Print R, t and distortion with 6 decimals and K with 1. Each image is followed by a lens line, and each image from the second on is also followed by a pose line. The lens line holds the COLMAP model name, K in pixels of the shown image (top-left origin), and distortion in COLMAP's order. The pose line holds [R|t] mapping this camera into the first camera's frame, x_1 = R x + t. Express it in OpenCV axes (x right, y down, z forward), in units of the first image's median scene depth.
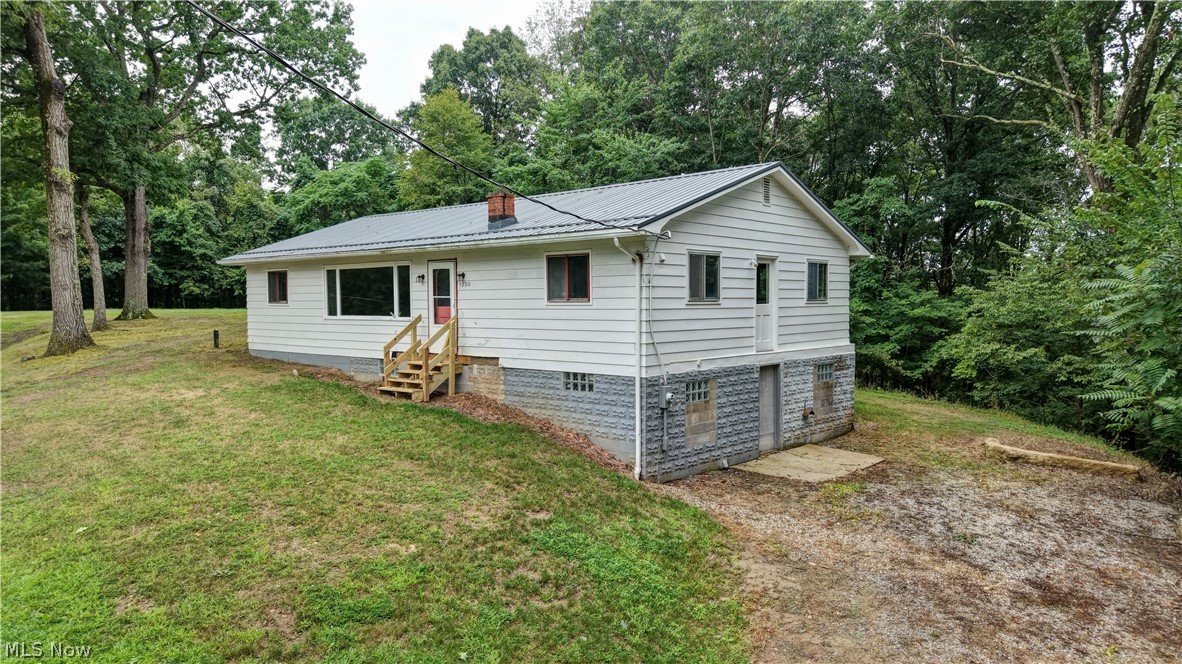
lens RADIAL K [[819.8, 0, 591.0], [0, 819.8, 332.0], [0, 0, 1]] dist [0.006613, -0.001246]
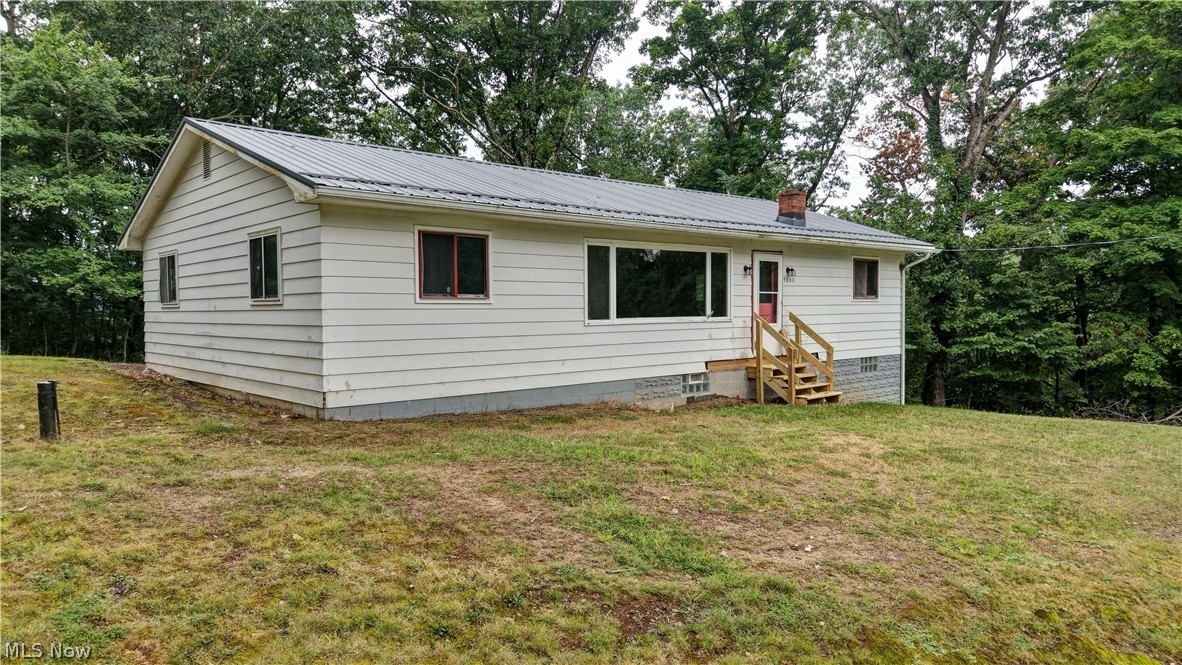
lens RADIAL K [[810.4, 0, 591.0], [0, 810.4, 332.5], [0, 0, 1]] dist [-0.007427, -0.000166]
pose [[0.118991, -0.027487, 0.992515, -1.089438], [0.046452, 0.998676, 0.022088, -0.027886], [-0.991808, 0.043476, 0.120110, 1.095025]]
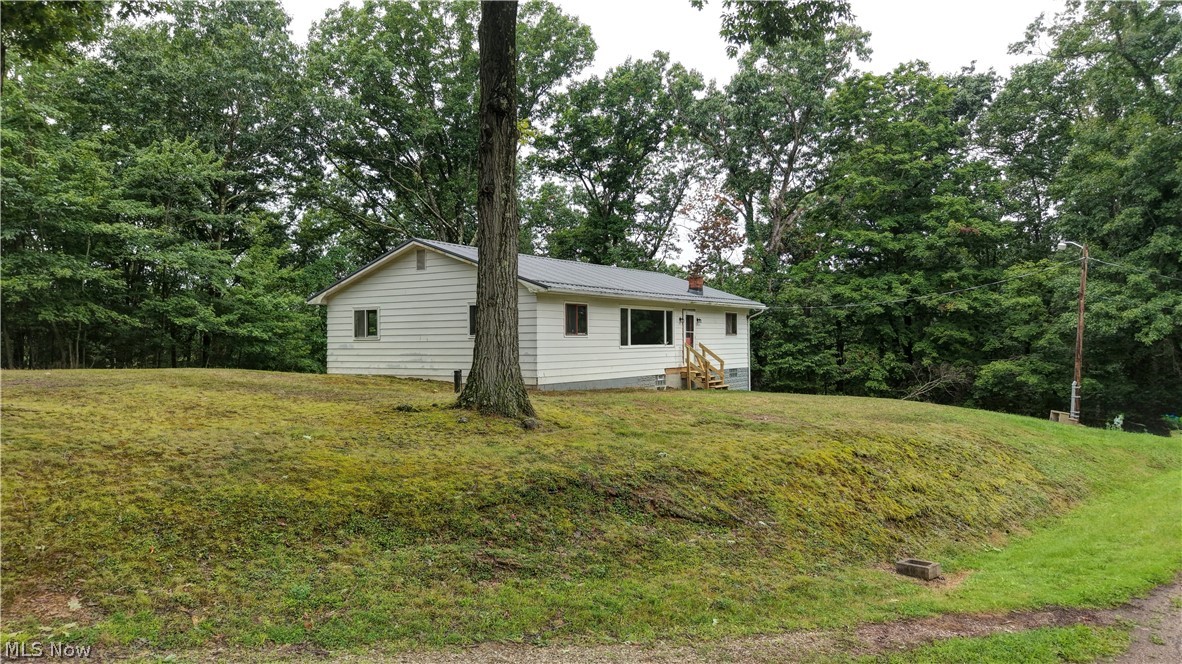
lens RADIAL K [[810.4, 0, 591.0], [0, 810.4, 332.0], [0, 0, 1]] dist [-0.007427, -0.000166]
pose [[-0.130244, 0.017998, 0.991319, -1.783110], [0.049231, 0.998719, -0.011664, -0.033599], [-0.990259, 0.047284, -0.130963, 1.419398]]
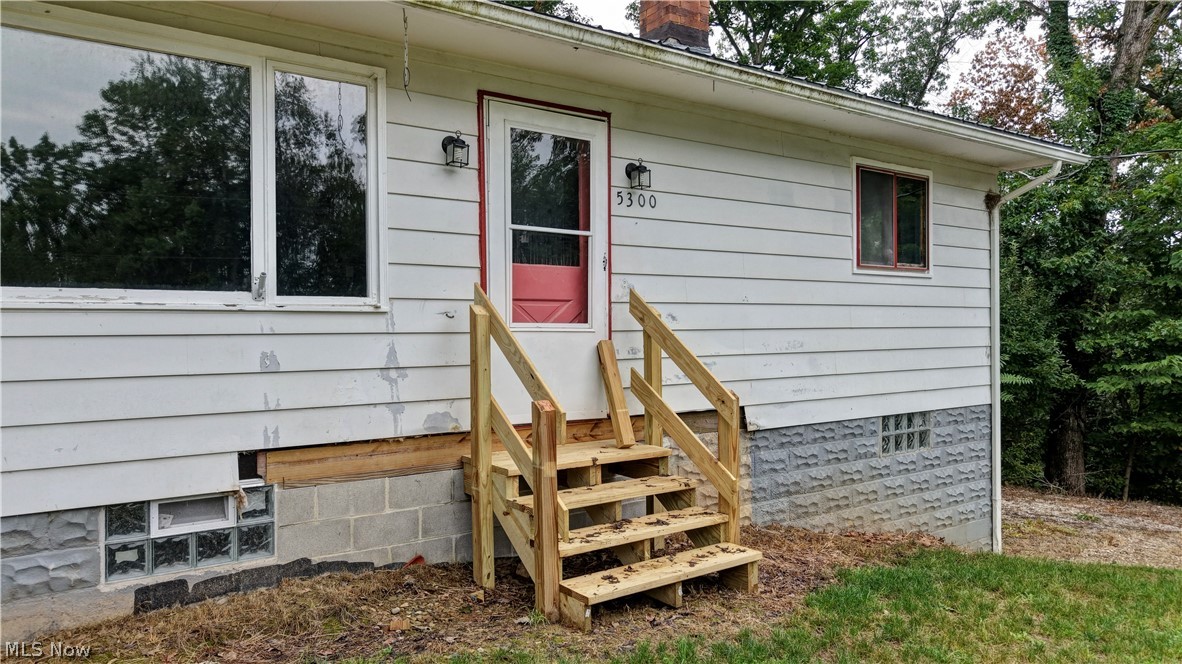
lens RADIAL K [[806.0, 0, 599.4], [0, 806.0, 333.9], [0, 0, 1]] dist [0.014260, -0.001763]
pose [[0.228090, -0.000662, 0.973640, -0.463602], [0.047466, 0.998818, -0.010440, -0.001606], [-0.972482, 0.048596, 0.227852, 0.924626]]
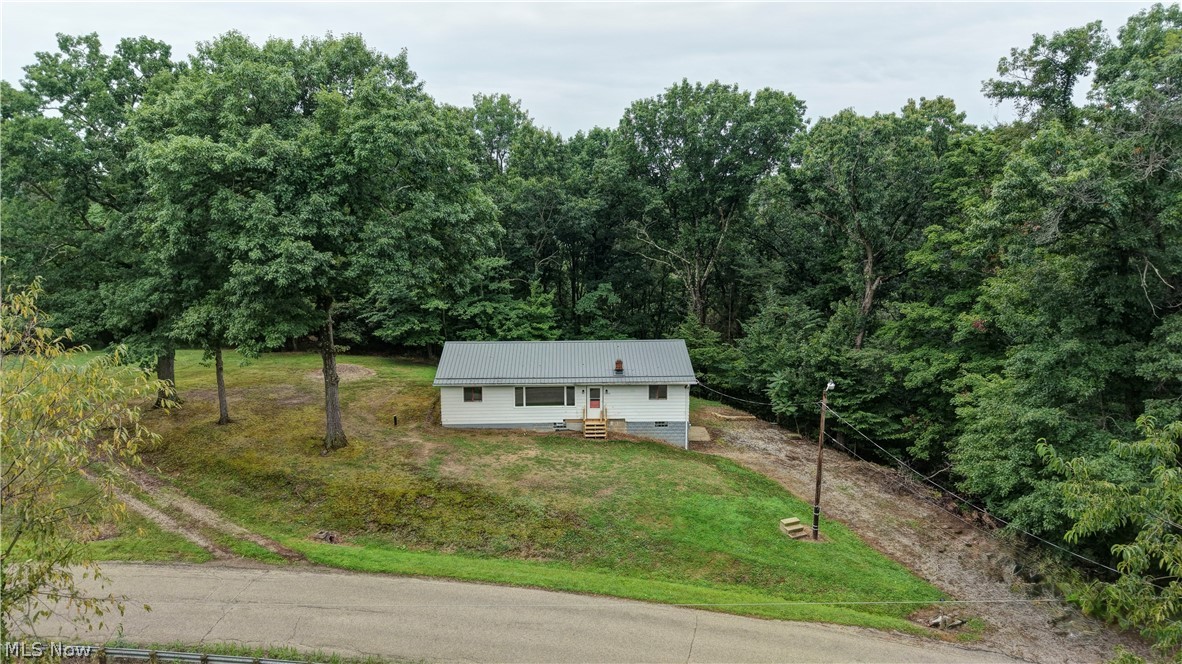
lens RADIAL K [[819.8, 0, 591.0], [0, 819.8, 332.0], [0, 0, 1]] dist [0.006613, -0.001246]
pose [[0.743947, -0.099798, 0.660744, -1.964622], [0.028198, 0.992593, 0.118171, -0.582989], [-0.667643, -0.069281, 0.741251, -0.981770]]
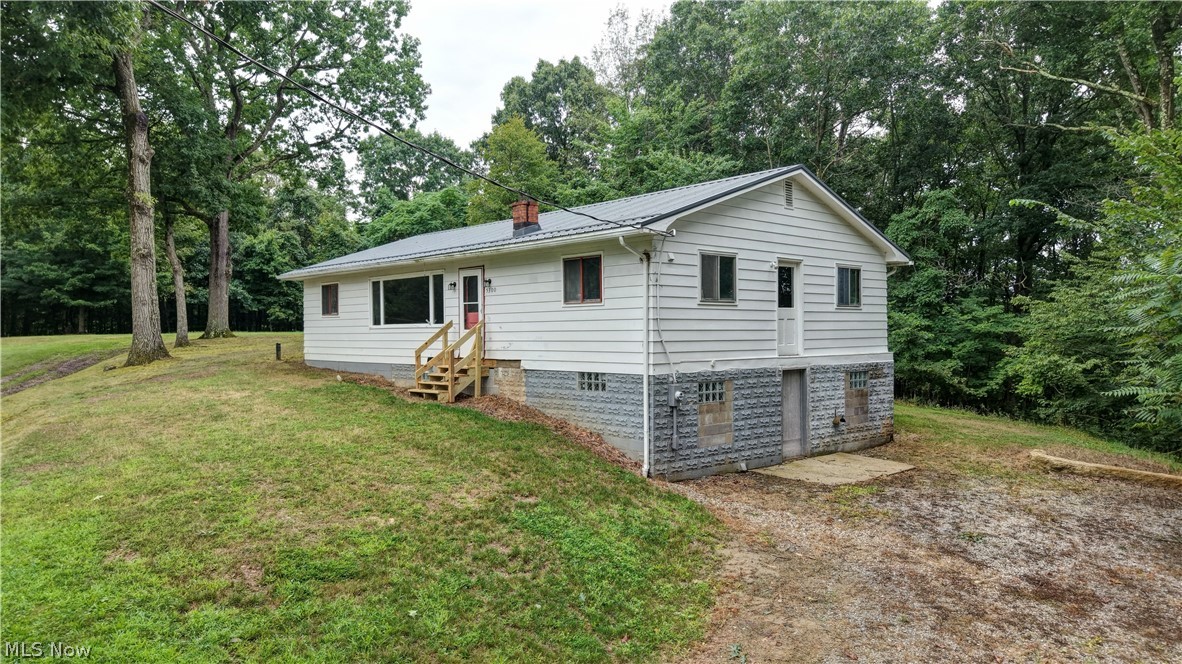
lens RADIAL K [[821.0, 0, 589.0], [0, 821.0, 332.1], [0, 0, 1]] dist [0.008112, -0.003333]
pose [[0.994079, -0.002004, -0.108646, 0.079299], [-0.002257, 0.999233, -0.039082, 0.034226], [0.108641, 0.039096, 0.993312, -0.011514]]
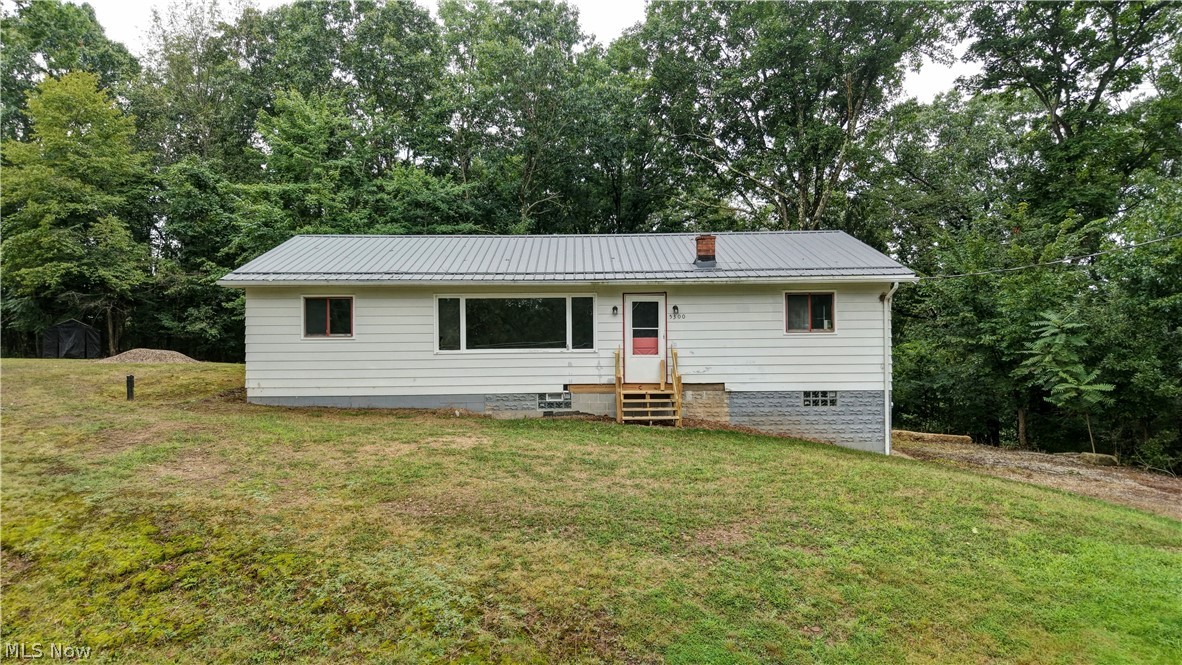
lens RADIAL K [[821.0, 0, 589.0], [0, 821.0, 332.6], [0, 0, 1]] dist [0.008112, -0.003333]
pose [[0.752834, 0.008336, 0.658157, -0.926329], [0.030546, 0.998400, -0.047586, 0.009800], [-0.657501, 0.055928, 0.751375, 0.268154]]
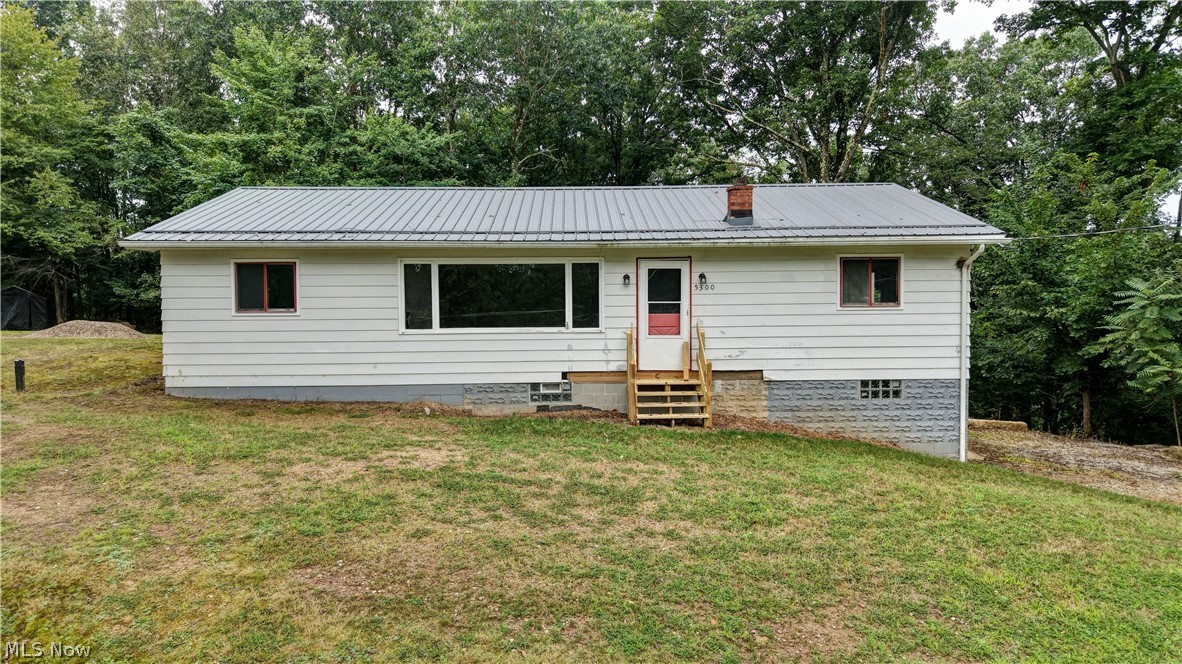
lens RADIAL K [[820.4, 0, 591.0], [0, 820.4, 332.0], [0, 0, 1]] dist [0.004358, 0.001370]
pose [[0.745730, -0.019447, 0.665965, -0.795660], [0.030626, 0.999518, -0.005108, -0.010541], [-0.665544, 0.024205, 0.745966, 0.434828]]
